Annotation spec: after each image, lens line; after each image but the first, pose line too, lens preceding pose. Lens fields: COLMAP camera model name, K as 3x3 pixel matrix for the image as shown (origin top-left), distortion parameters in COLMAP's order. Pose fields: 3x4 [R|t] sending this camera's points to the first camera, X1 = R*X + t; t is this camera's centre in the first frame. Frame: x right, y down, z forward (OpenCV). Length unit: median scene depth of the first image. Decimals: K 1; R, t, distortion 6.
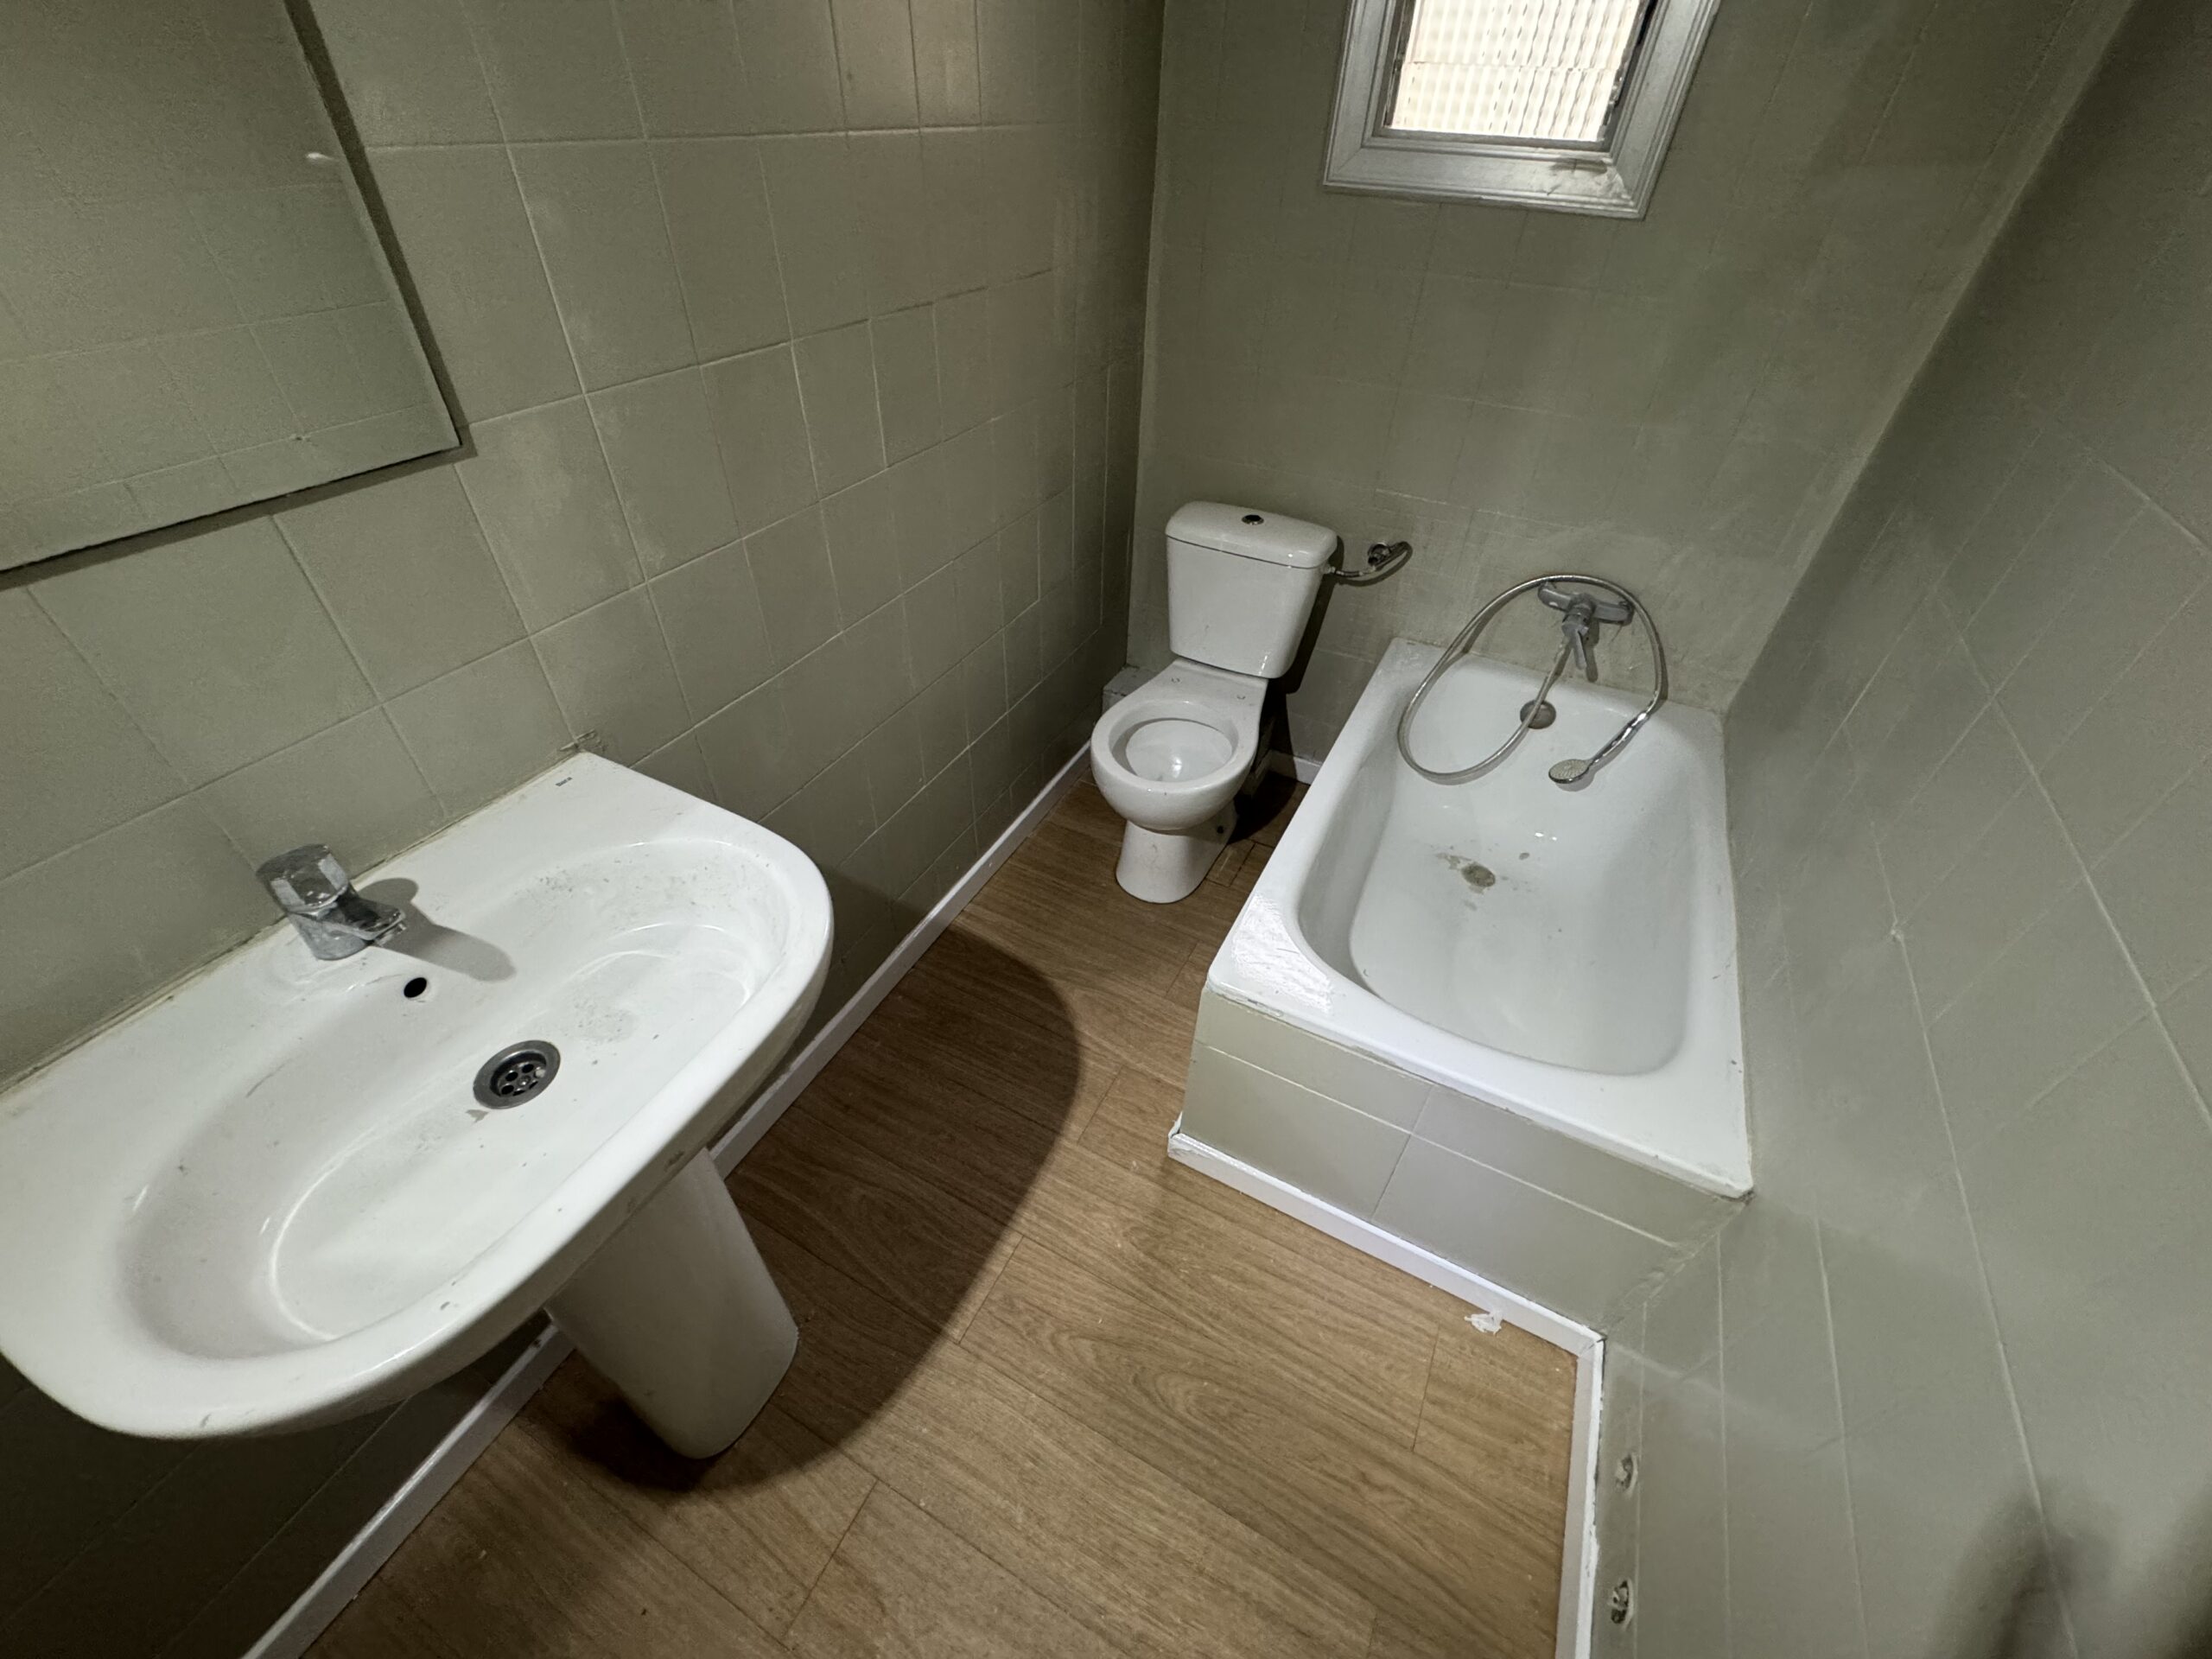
lens RADIAL K [[881.8, 0, 1103.2], [0, 881.8, 827.6], [0, 0, 1]] dist [-0.002190, 0.000373]
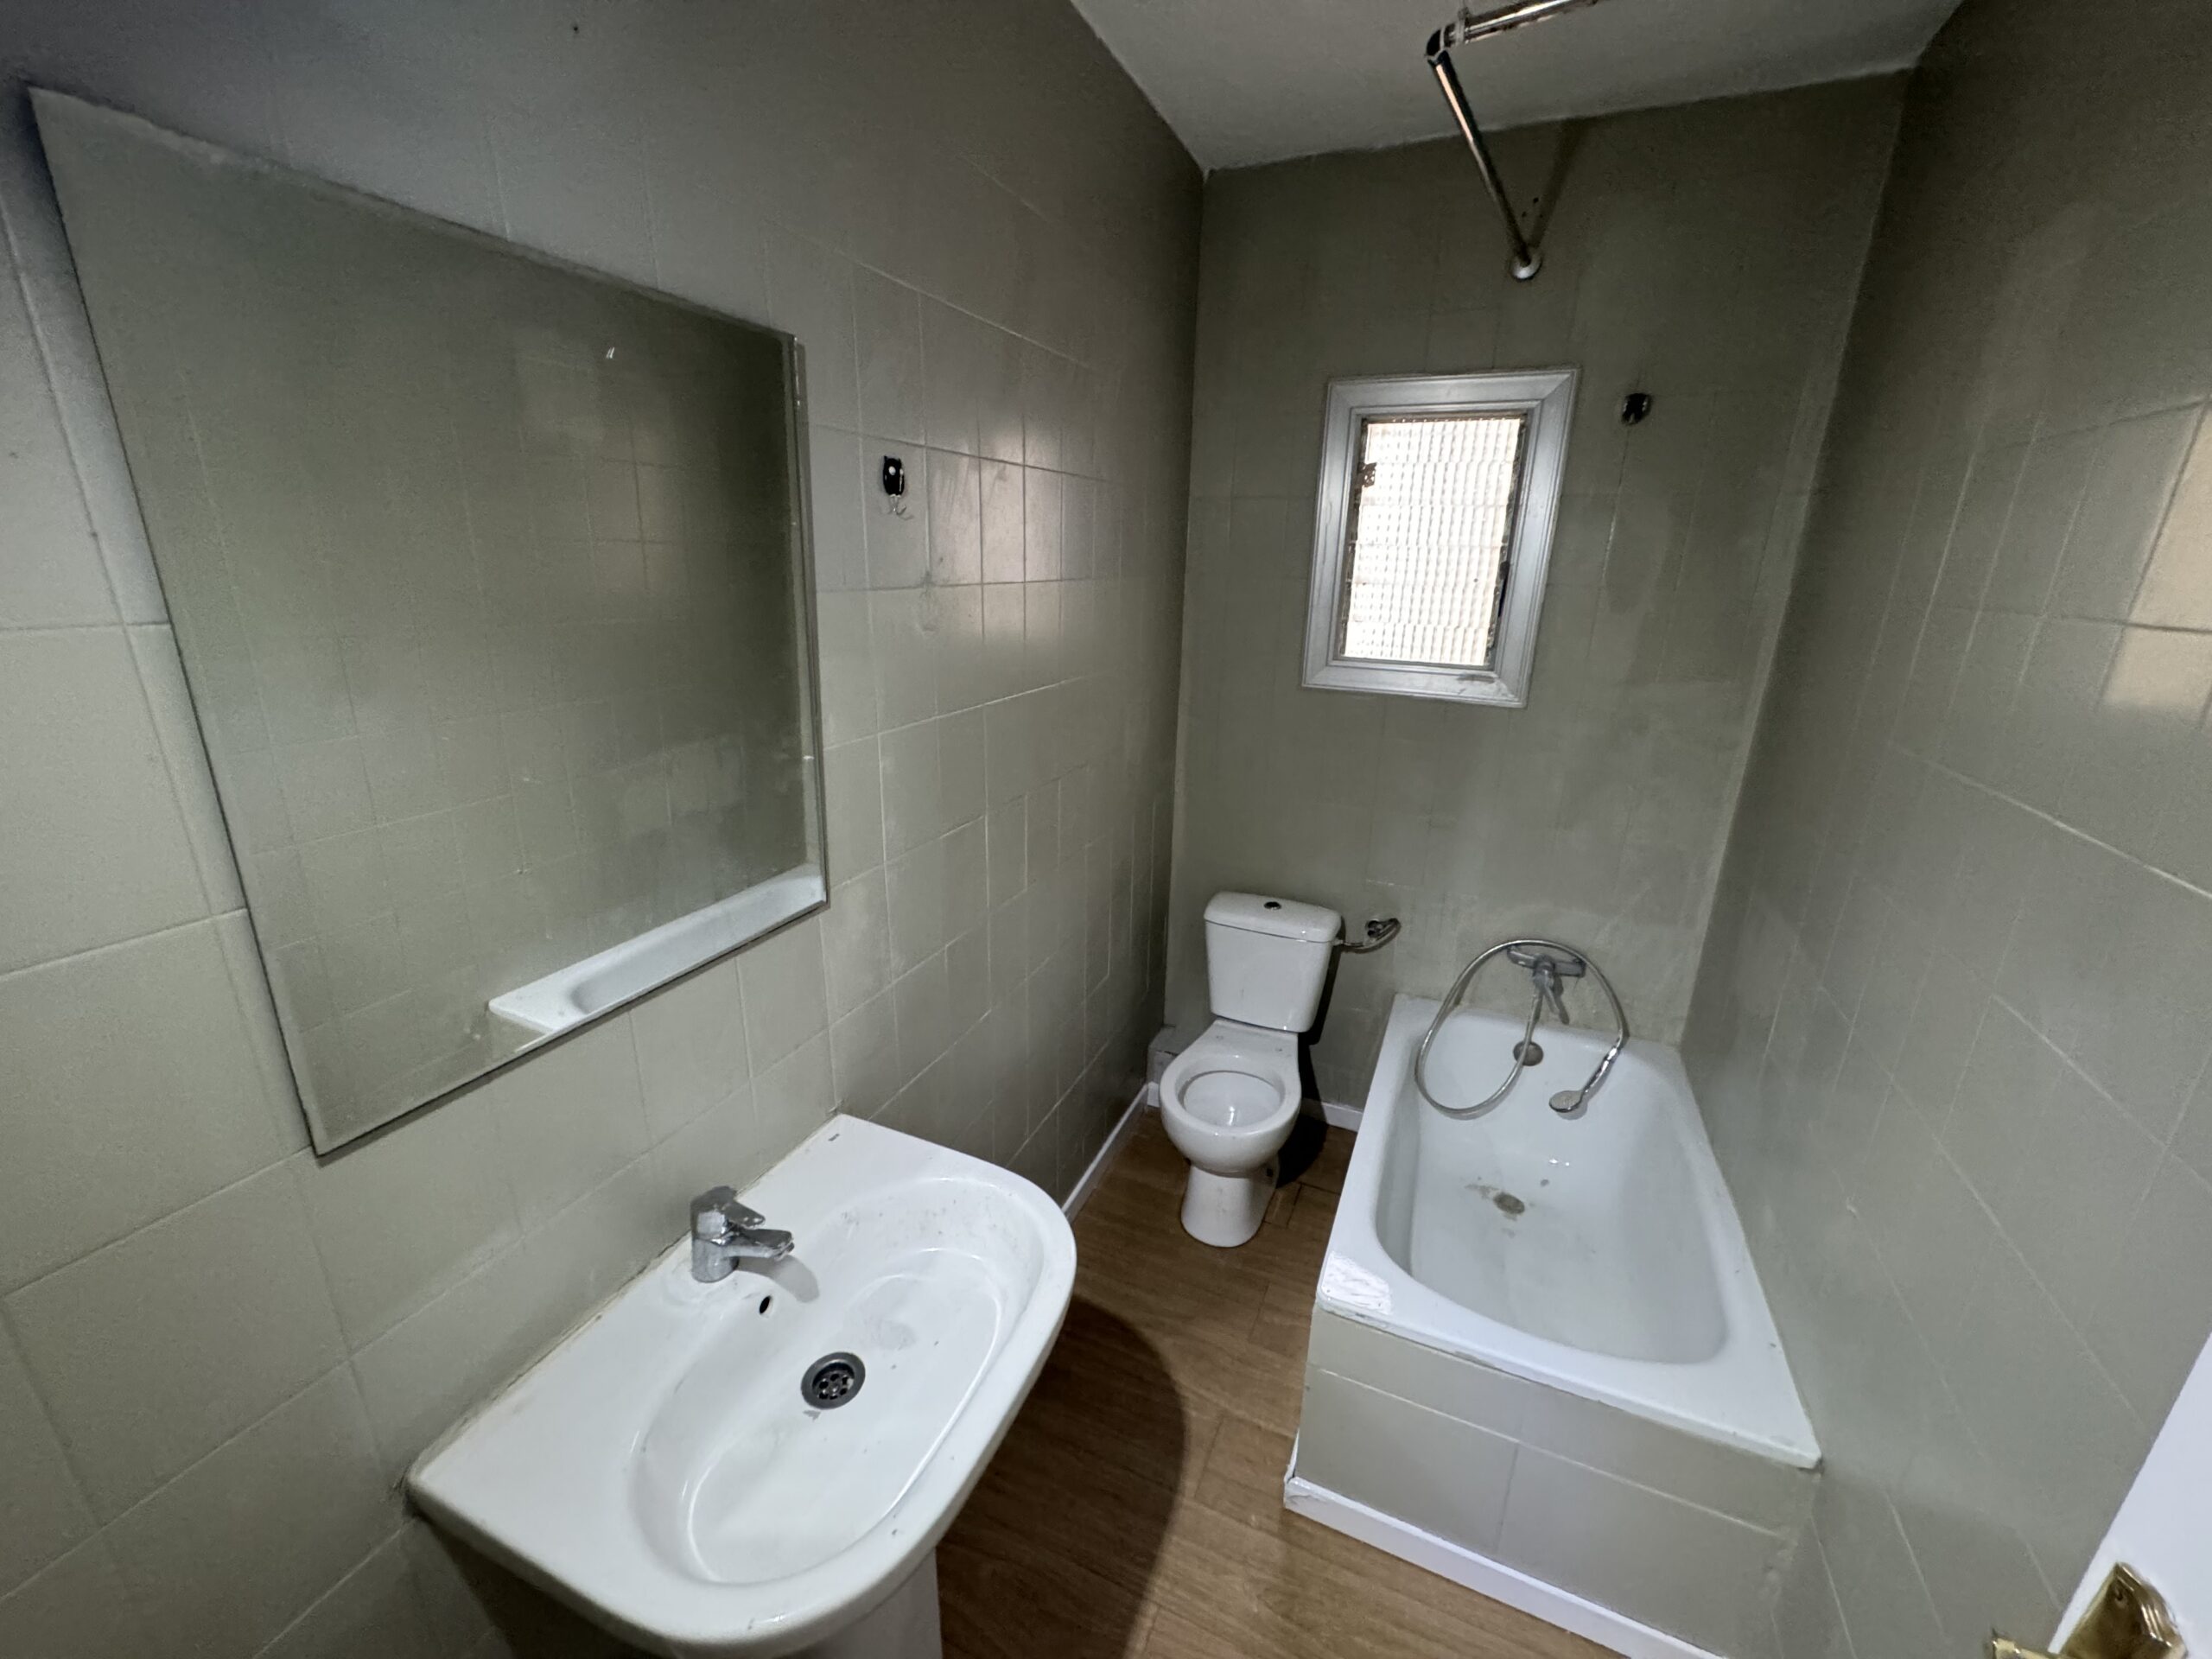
lens RADIAL K [[881.8, 0, 1103.3], [0, 881.8, 829.6], [0, 0, 1]] dist [-0.002190, 0.000373]
pose [[0.998155, -0.030031, 0.052772, -0.180394], [0.048117, 0.921324, -0.385806, 0.033444], [-0.037034, 0.387634, 0.921069, -0.260731]]
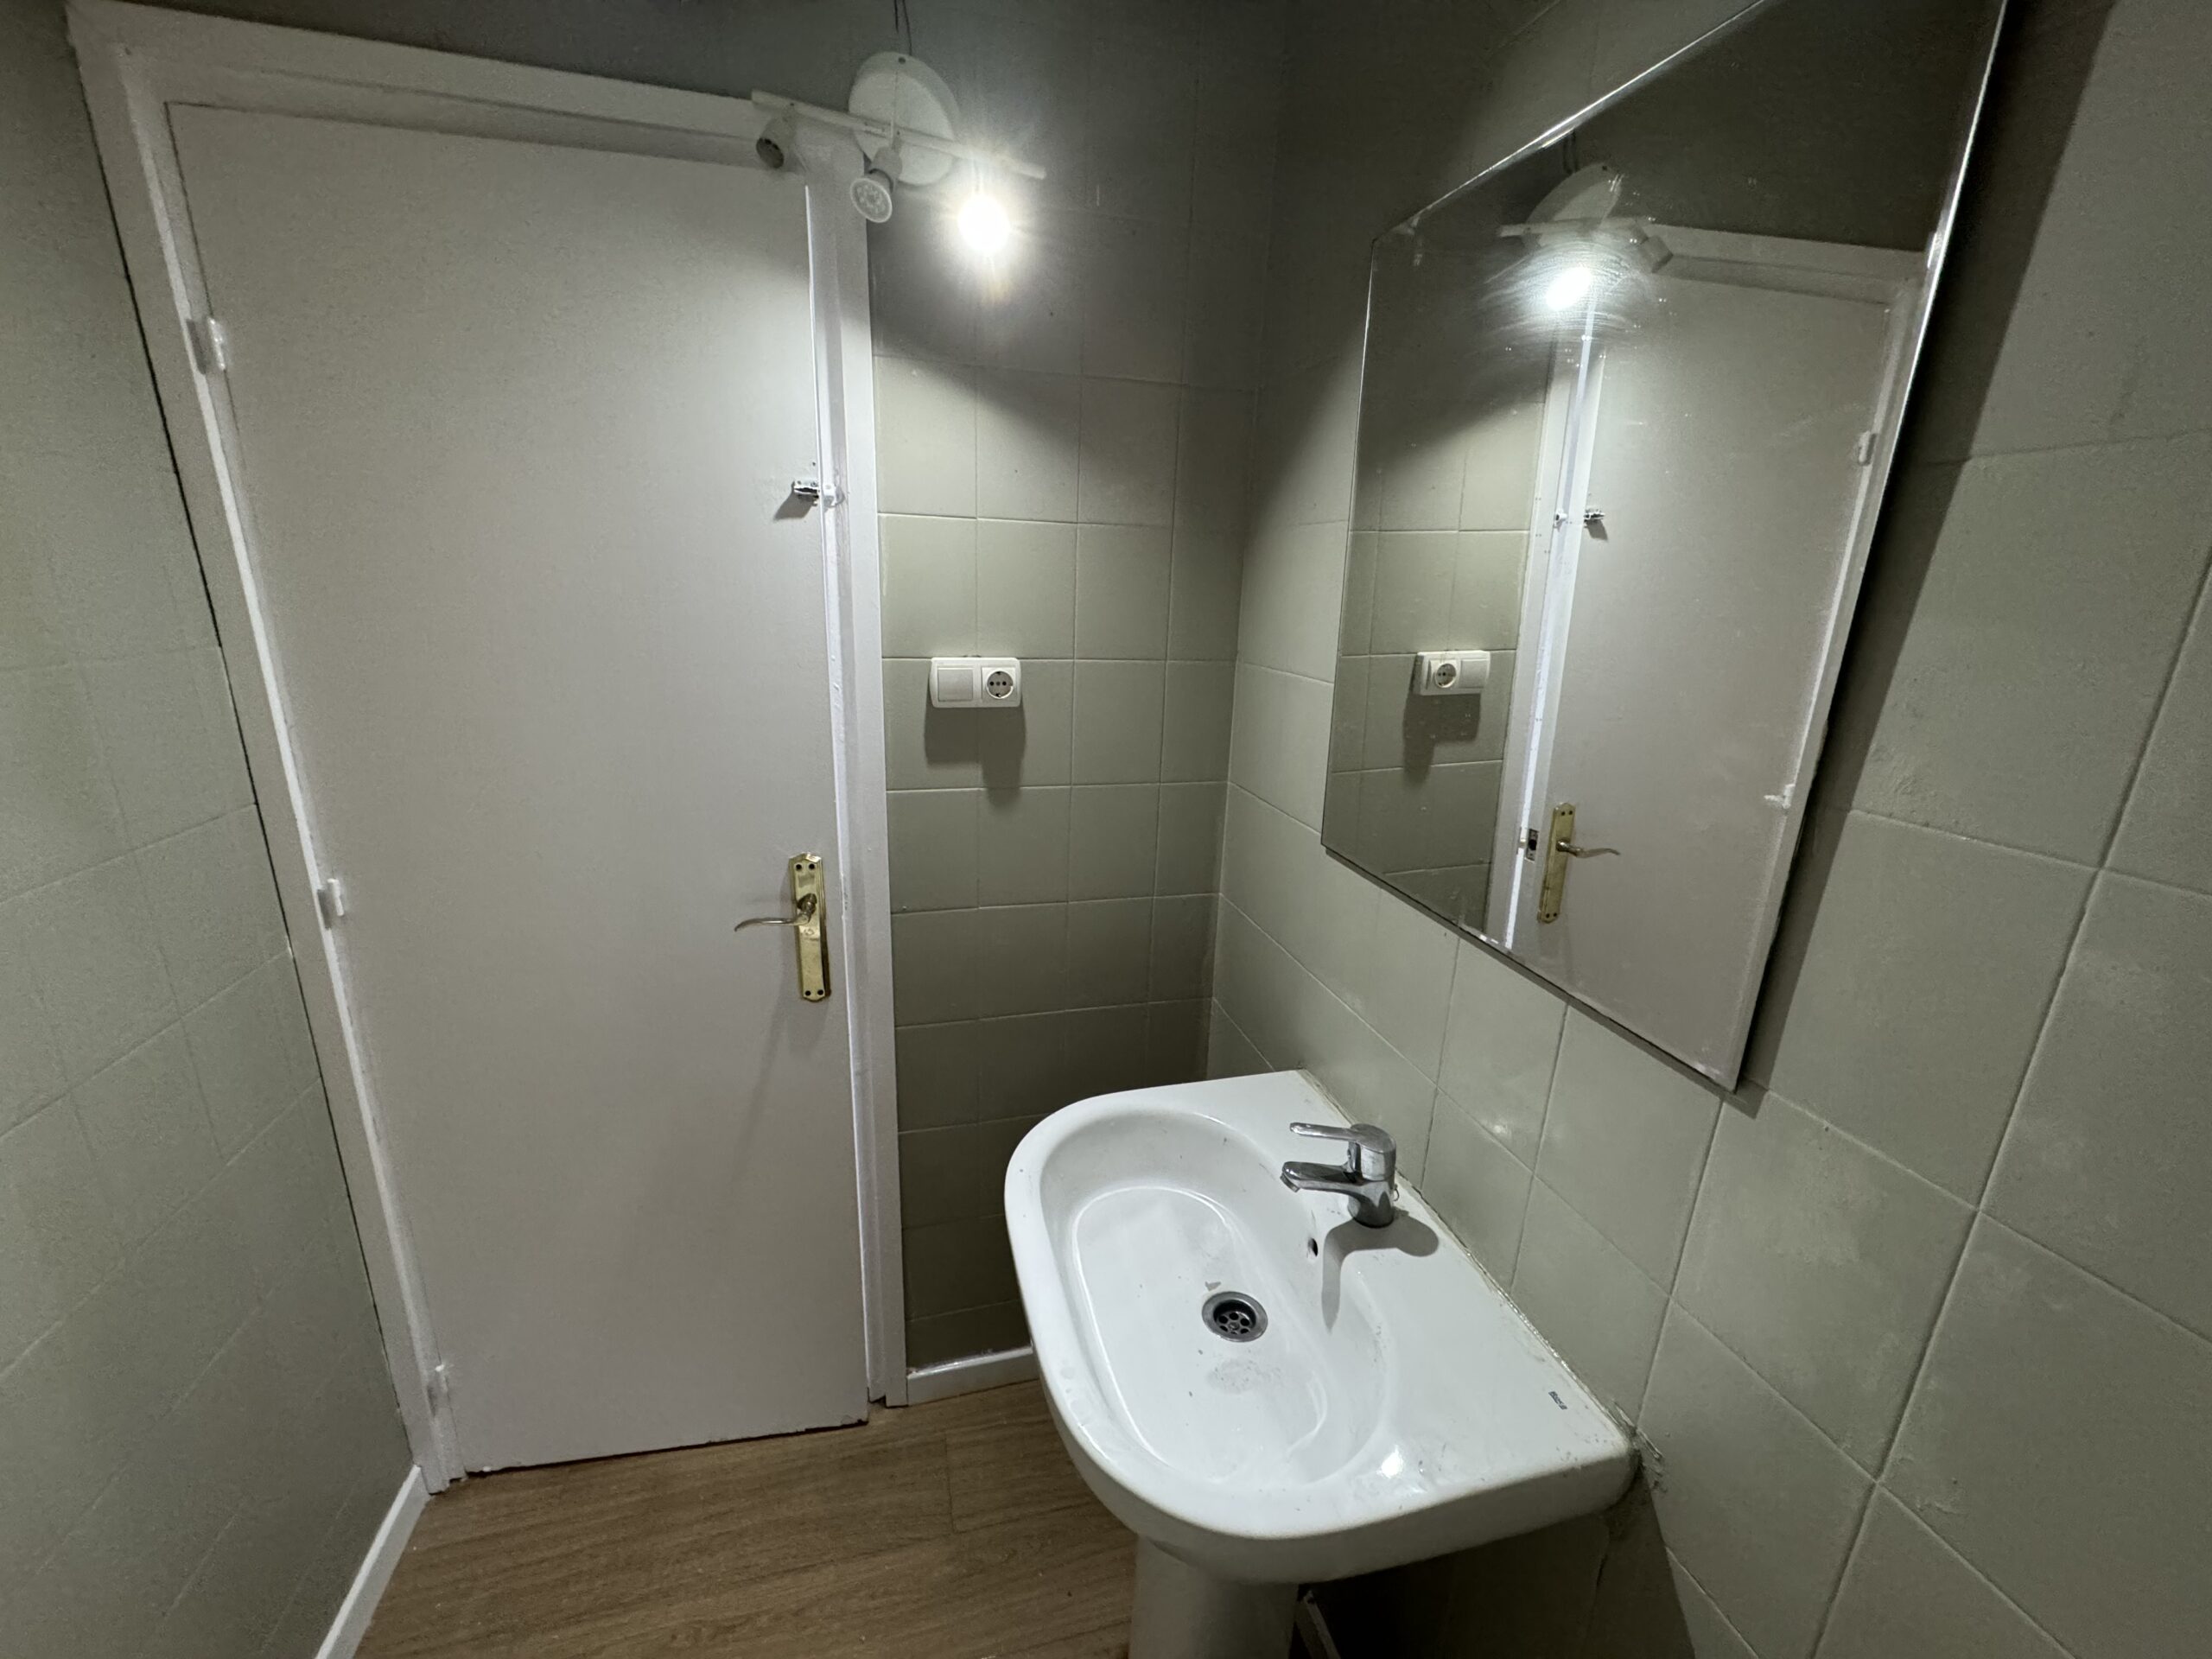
lens RADIAL K [[881.8, 0, 1095.9], [0, 881.8, 823.6], [0, 0, 1]] dist [-0.002190, 0.000373]
pose [[-0.750780, 0.134593, -0.646695, 0.090253], [-0.460049, 0.595998, 0.658135, -0.457491], [0.474009, 0.791626, -0.385544, 0.467490]]
